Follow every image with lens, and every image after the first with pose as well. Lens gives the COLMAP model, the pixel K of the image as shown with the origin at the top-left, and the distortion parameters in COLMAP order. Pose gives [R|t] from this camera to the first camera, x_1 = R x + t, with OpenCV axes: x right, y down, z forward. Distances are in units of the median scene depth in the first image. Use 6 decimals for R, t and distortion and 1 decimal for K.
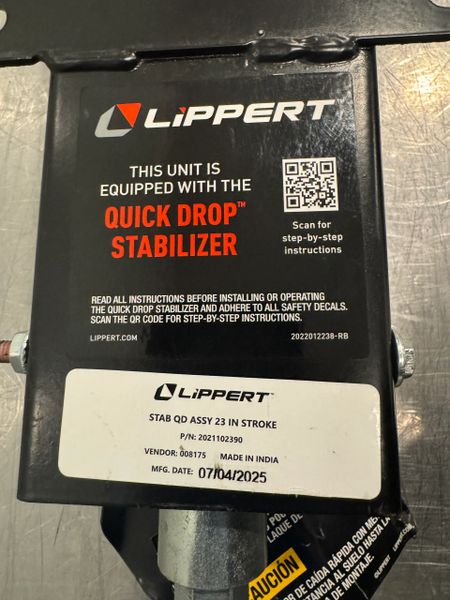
lens RADIAL K [[426.9, 0, 224.6], [0, 426.9, 263.4], [0, 0, 1]] dist [-0.002839, -0.002856]
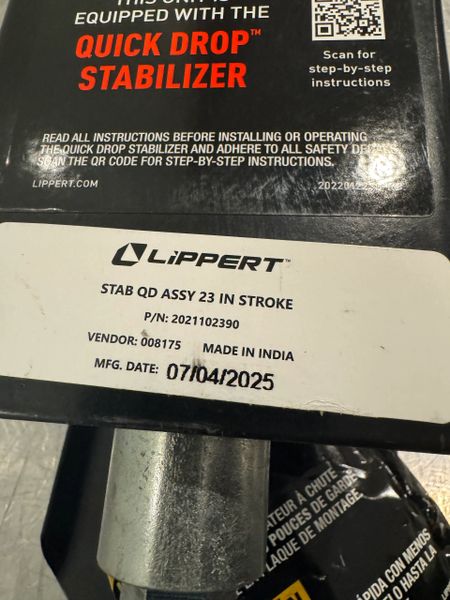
lens RADIAL K [[426.9, 0, 225.1], [0, 426.9, 265.3], [0, 0, 1]] dist [-0.002839, -0.002856]
pose [[0.997939, 0.061065, -0.019739, 0.026200], [-0.063423, 0.985410, -0.157937, 0.401556], [0.009806, 0.158863, 0.987252, 0.325927]]
